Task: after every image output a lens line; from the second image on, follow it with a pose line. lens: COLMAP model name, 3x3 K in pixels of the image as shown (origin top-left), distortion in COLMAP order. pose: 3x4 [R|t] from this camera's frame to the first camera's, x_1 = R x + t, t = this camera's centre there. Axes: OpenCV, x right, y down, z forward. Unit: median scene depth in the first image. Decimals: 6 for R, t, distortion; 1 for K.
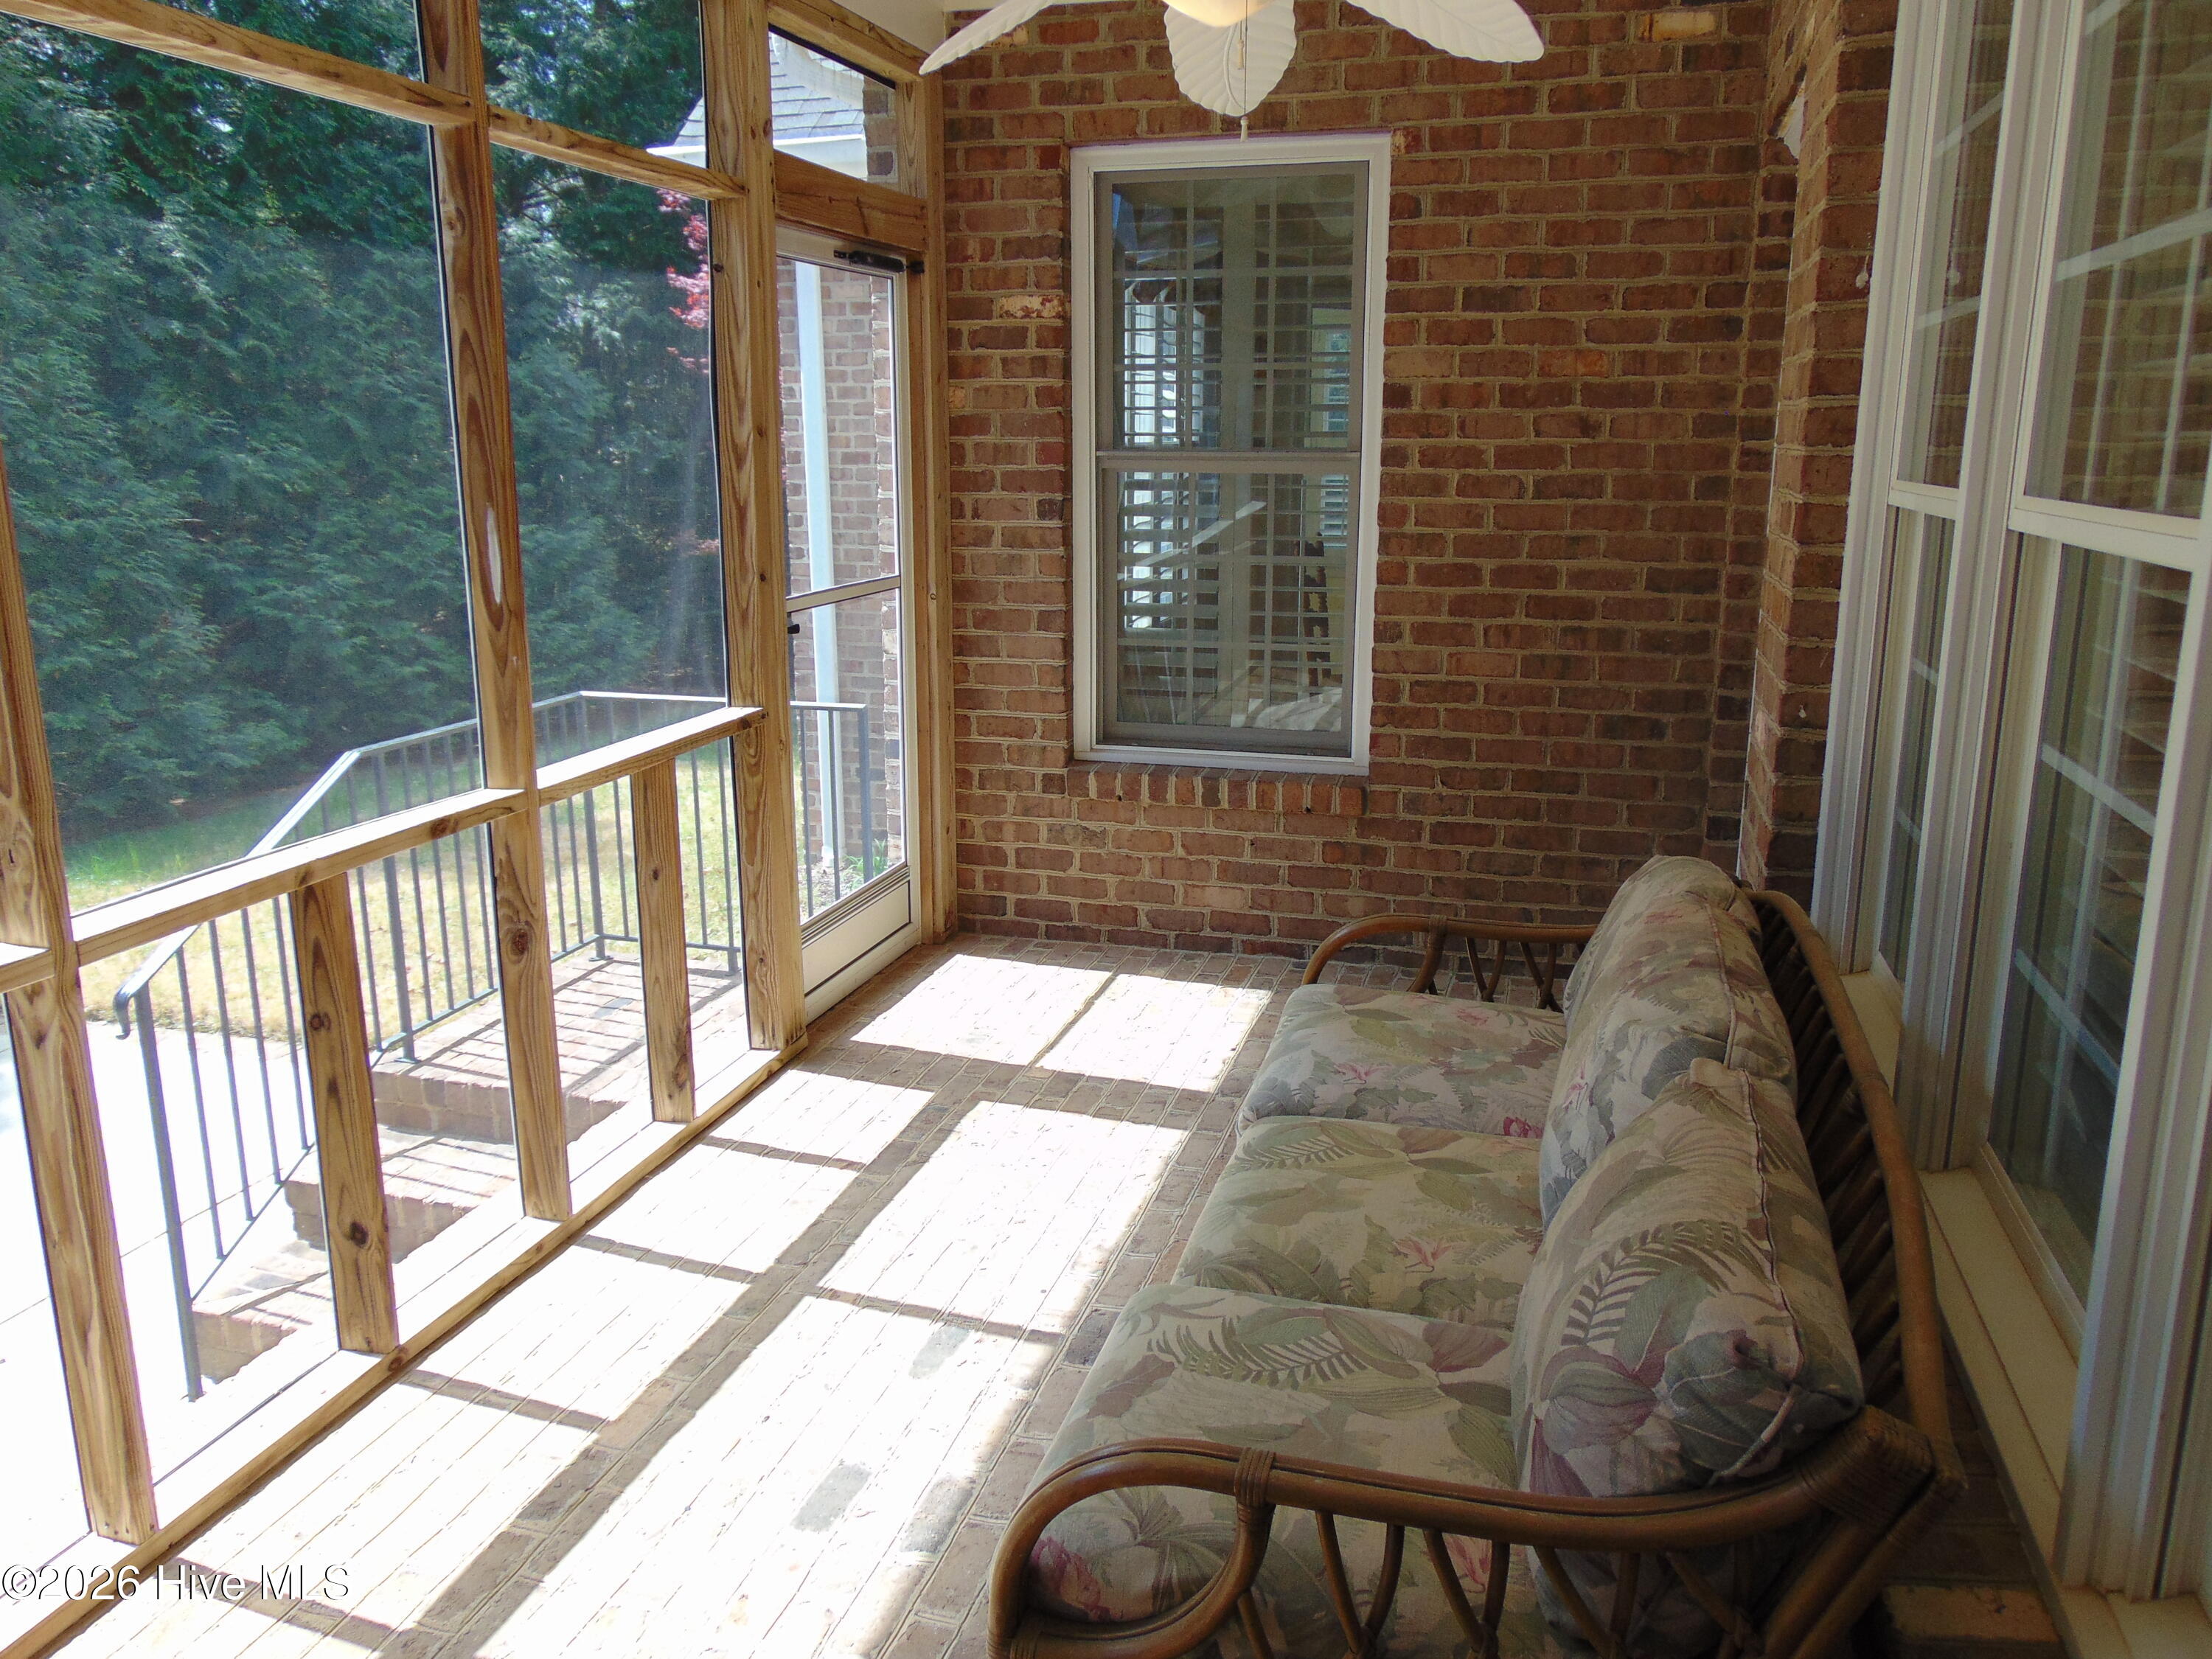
lens RADIAL K [[1674.7, 0, 1100.7], [0, 1674.7, 824.5], [0, 0, 1]] dist [0.000520, 0.040686]
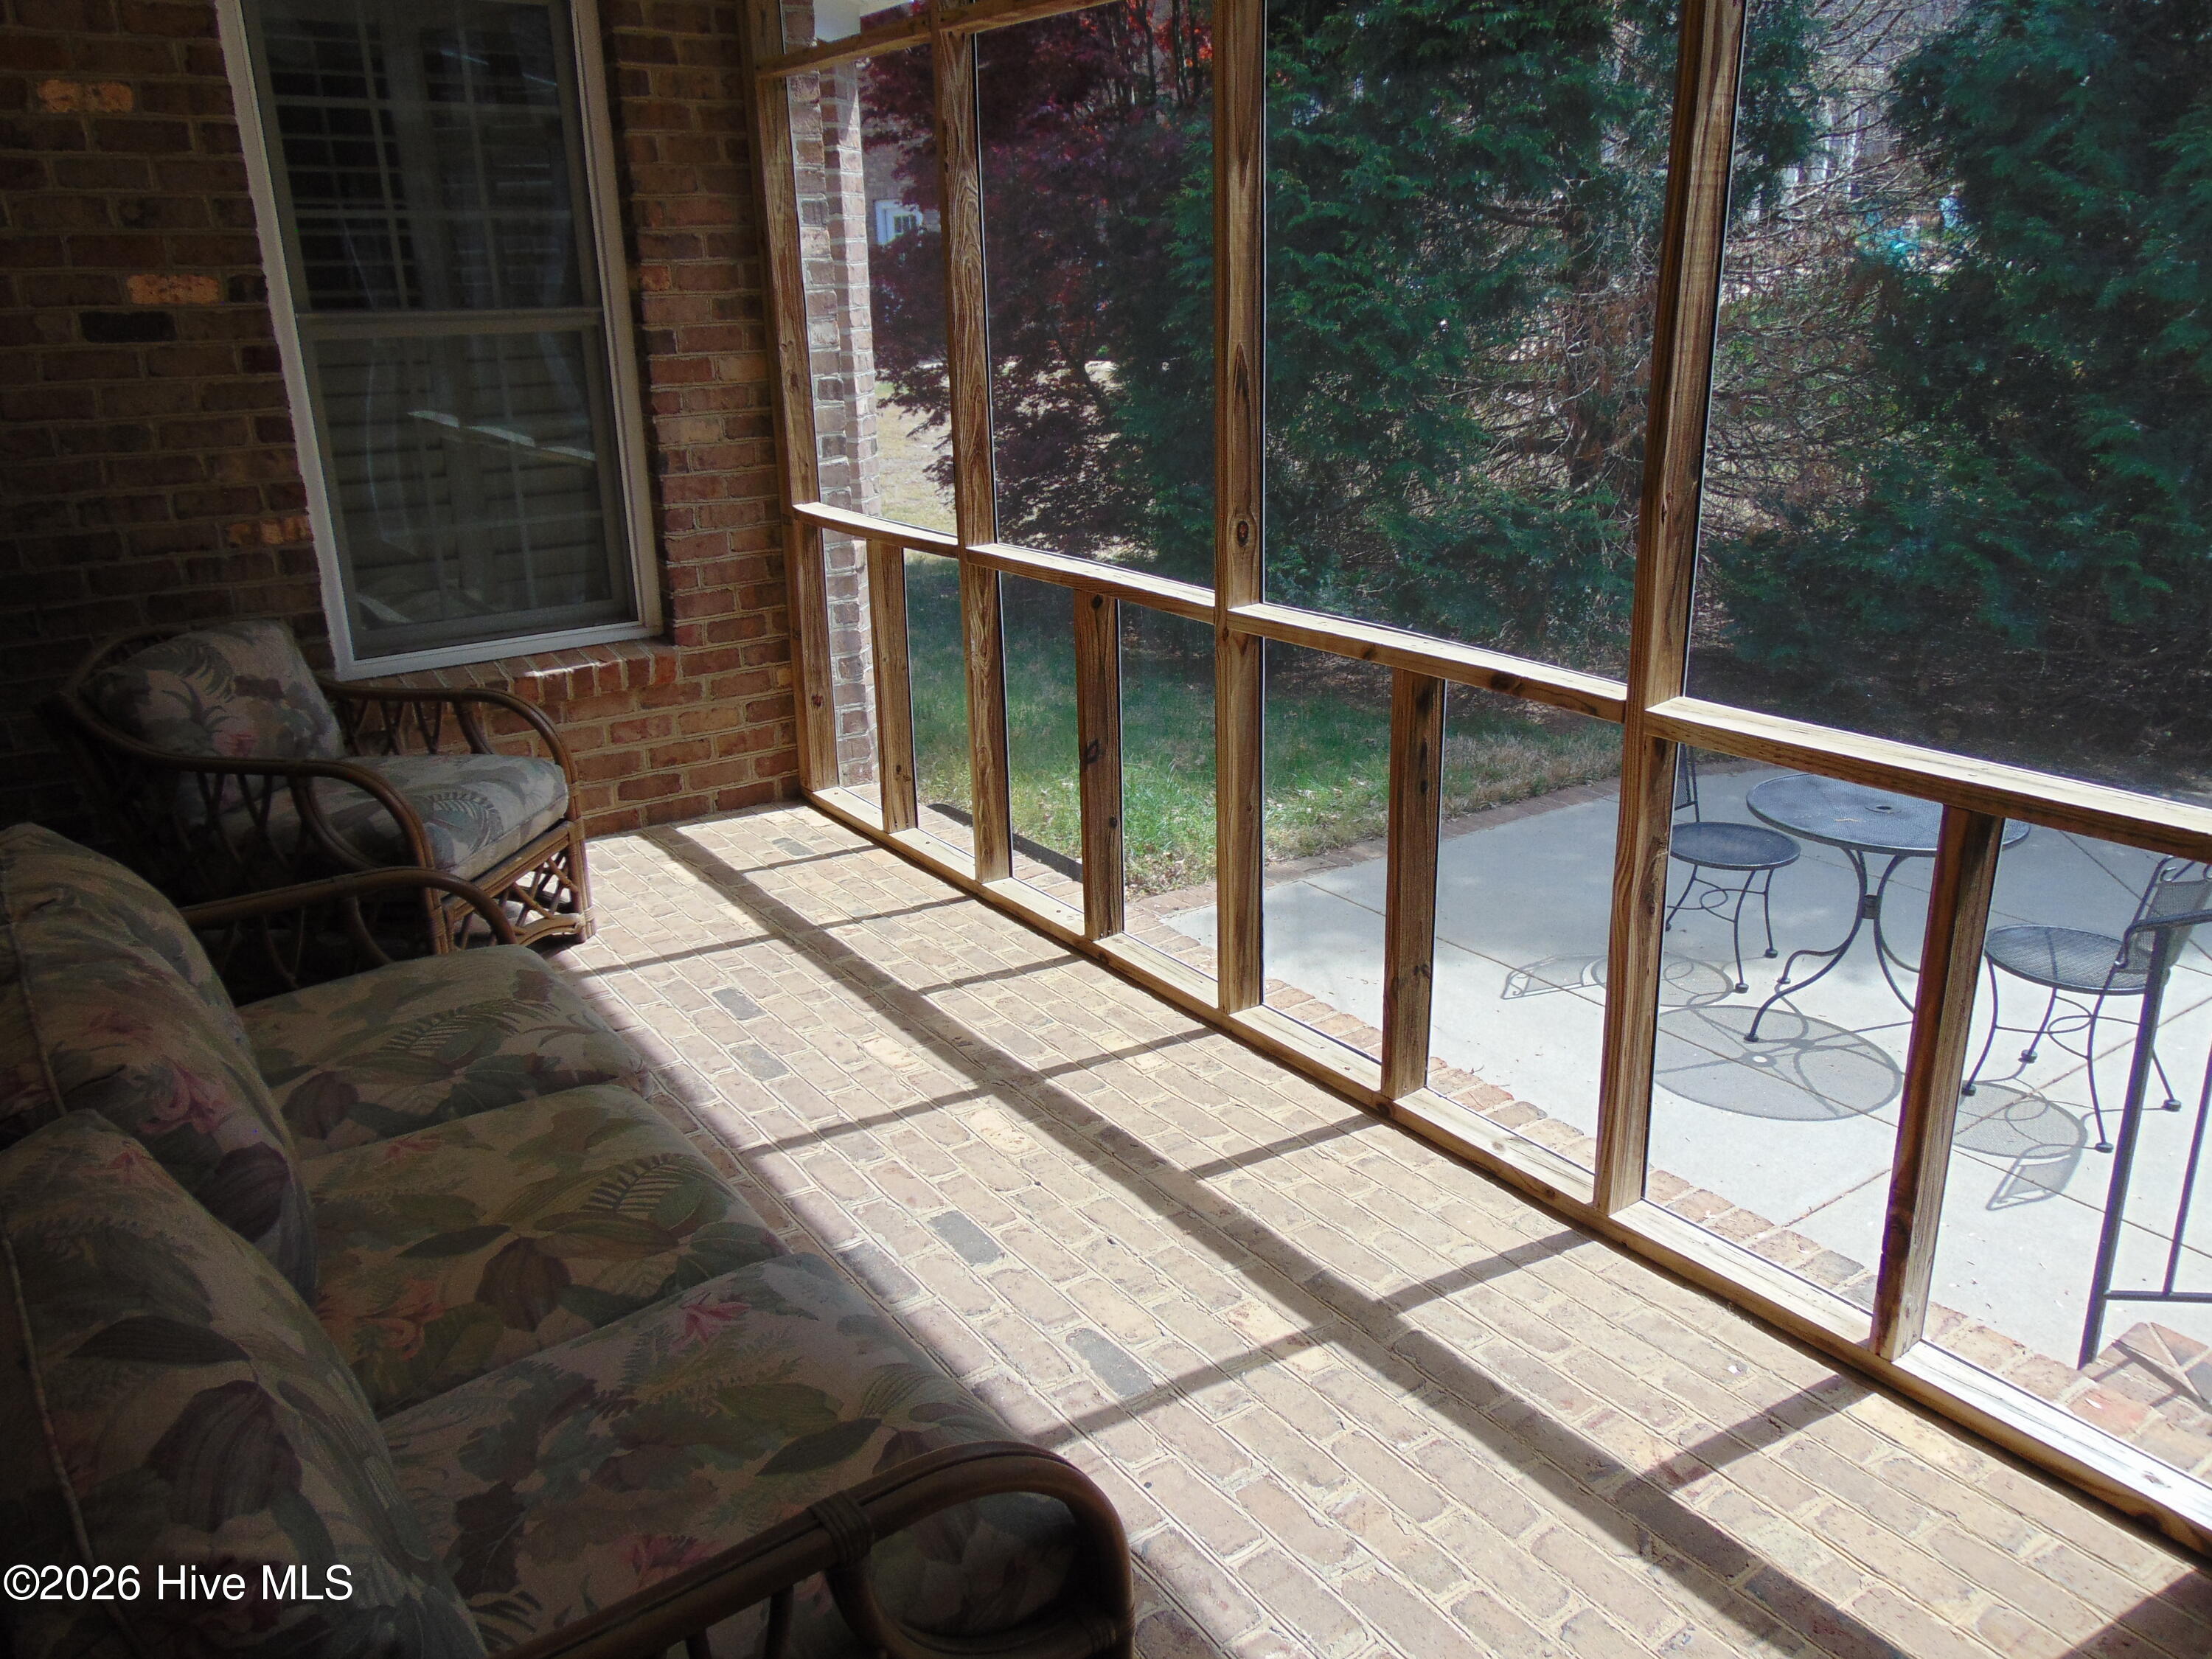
lens RADIAL K [[1674.7, 0, 1100.7], [0, 1674.7, 824.5], [0, 0, 1]] dist [0.000520, 0.040686]
pose [[-0.626917, 0.263199, -0.733281, 0.474444], [-0.149593, 0.883028, 0.444841, -0.319586], [0.764589, 0.388572, -0.514213, 1.358103]]
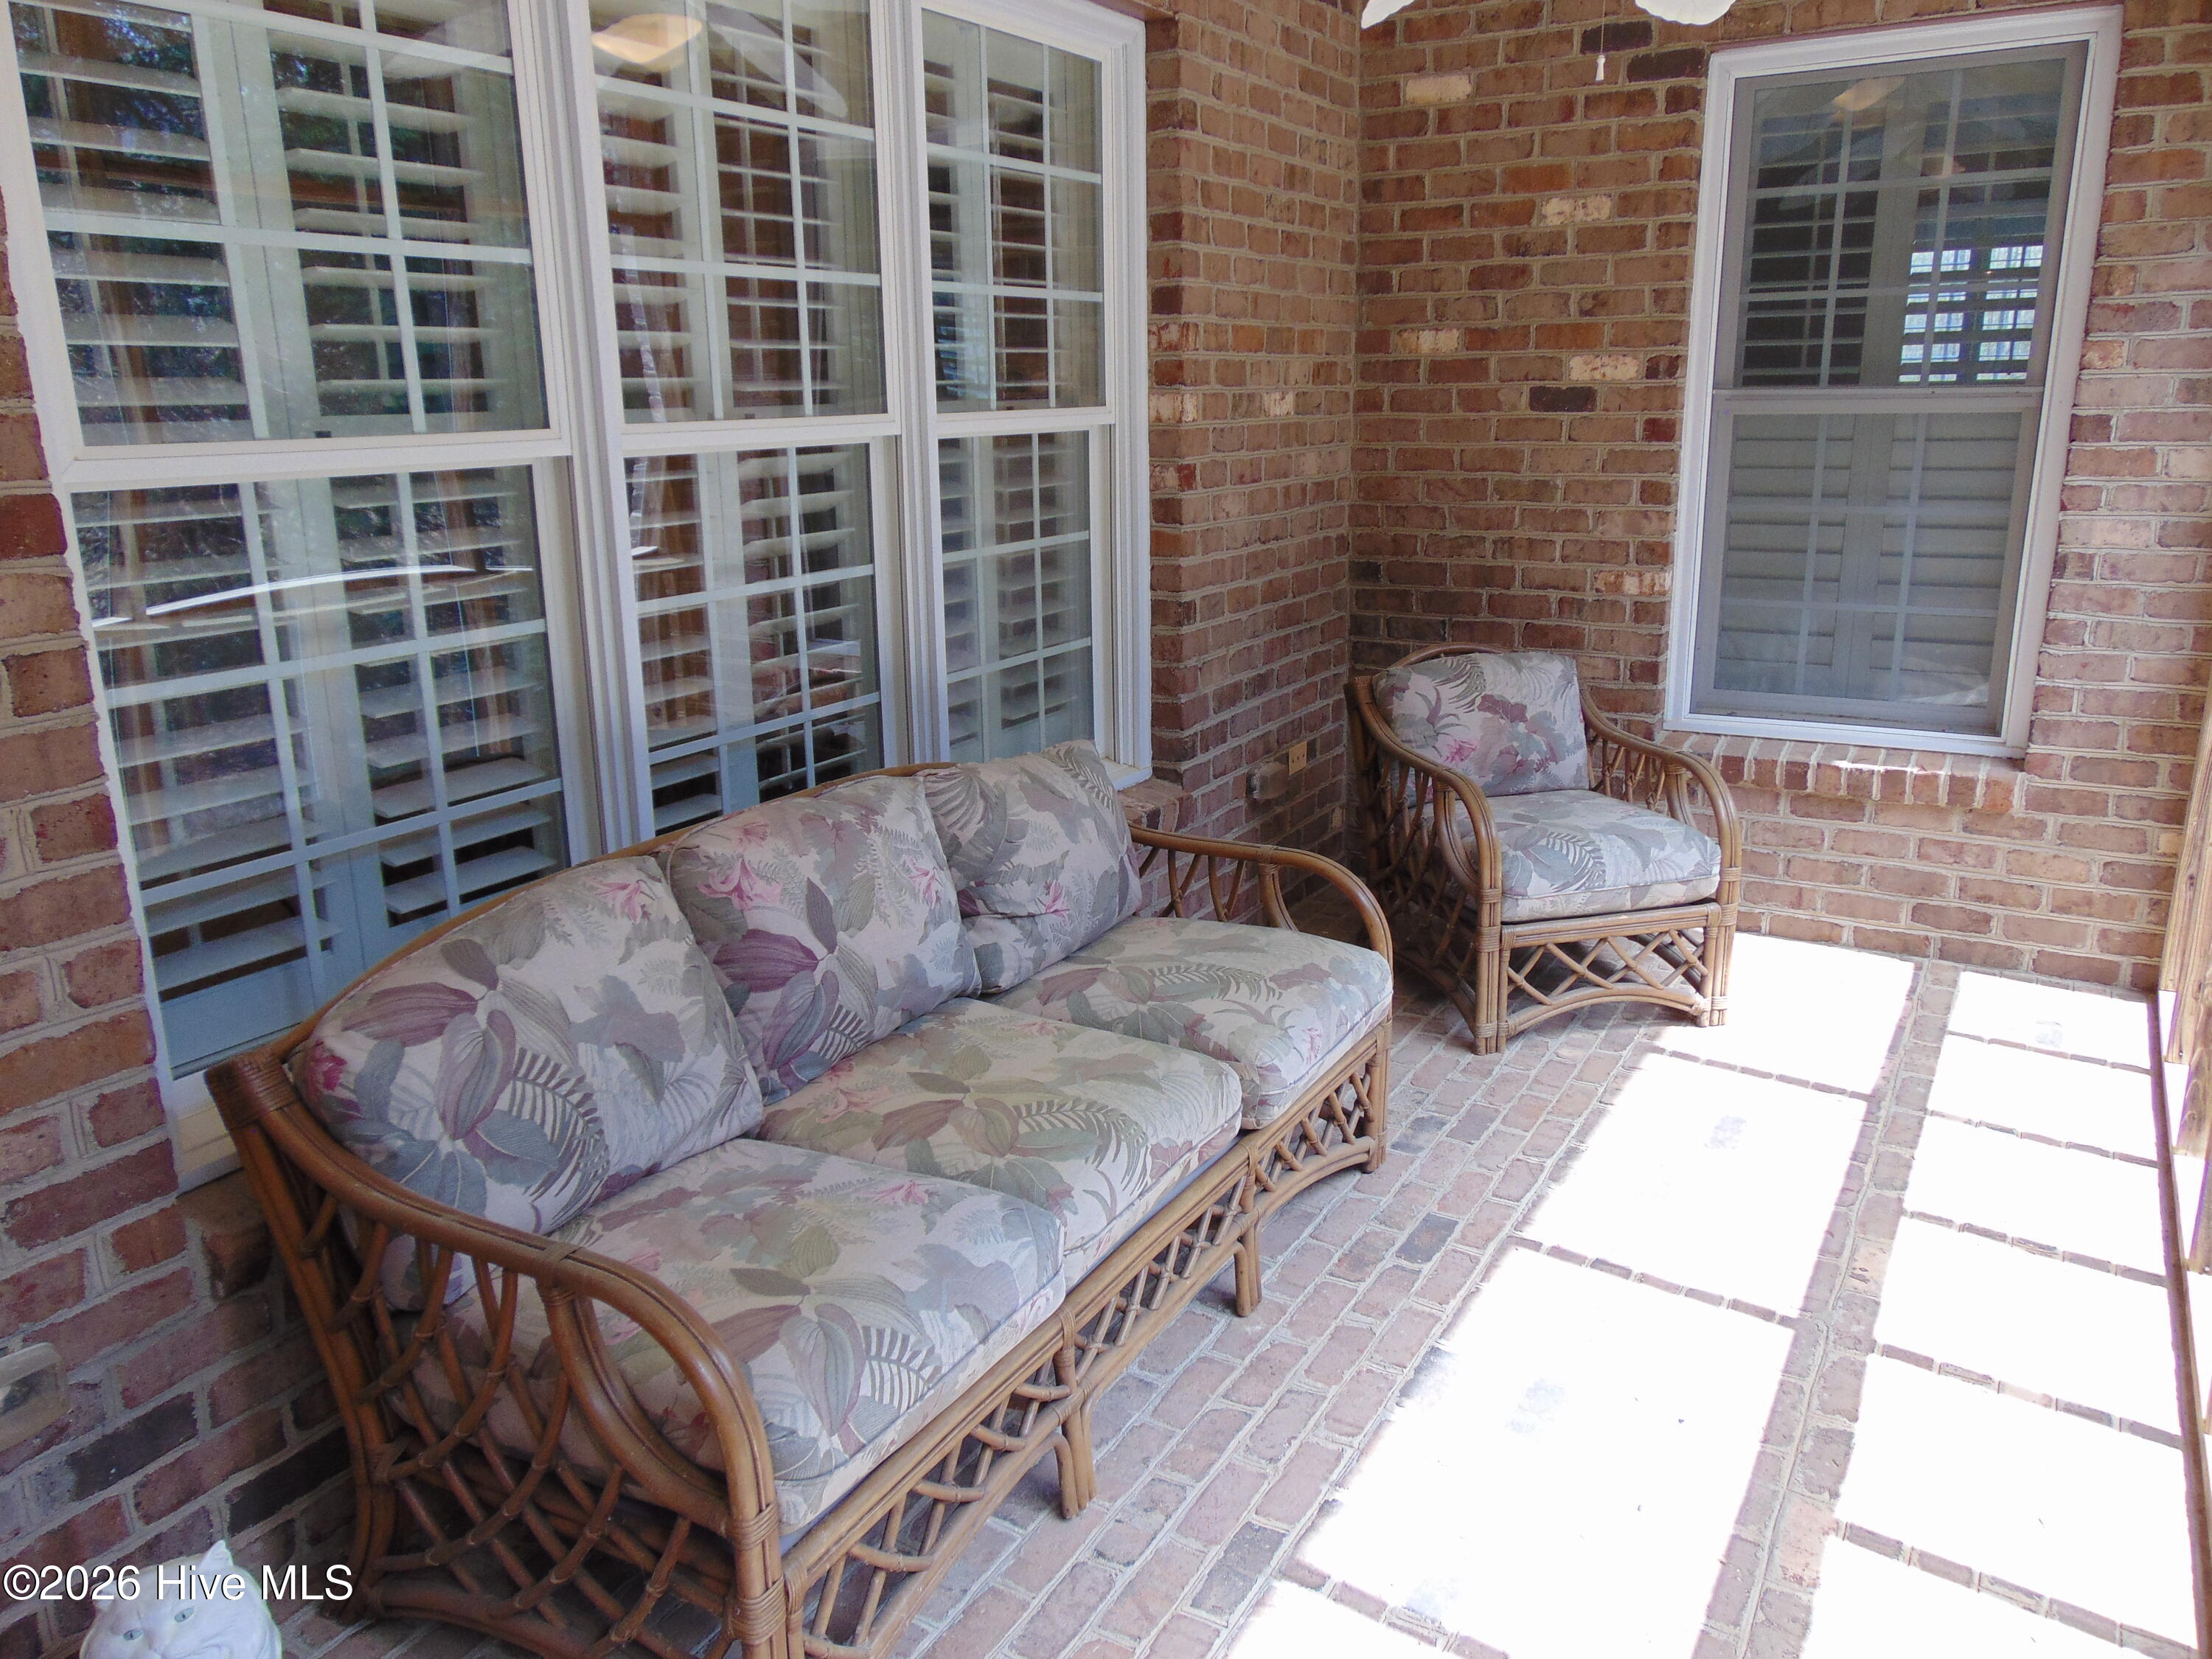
lens RADIAL K [[1674.7, 0, 1100.7], [0, 1674.7, 824.5], [0, 0, 1]] dist [0.000520, 0.040686]
pose [[-0.970780, -0.044711, 0.235768, -0.112986], [0.071177, 0.884628, 0.460833, -0.361044], [-0.229171, 0.464149, -0.855597, 1.563064]]
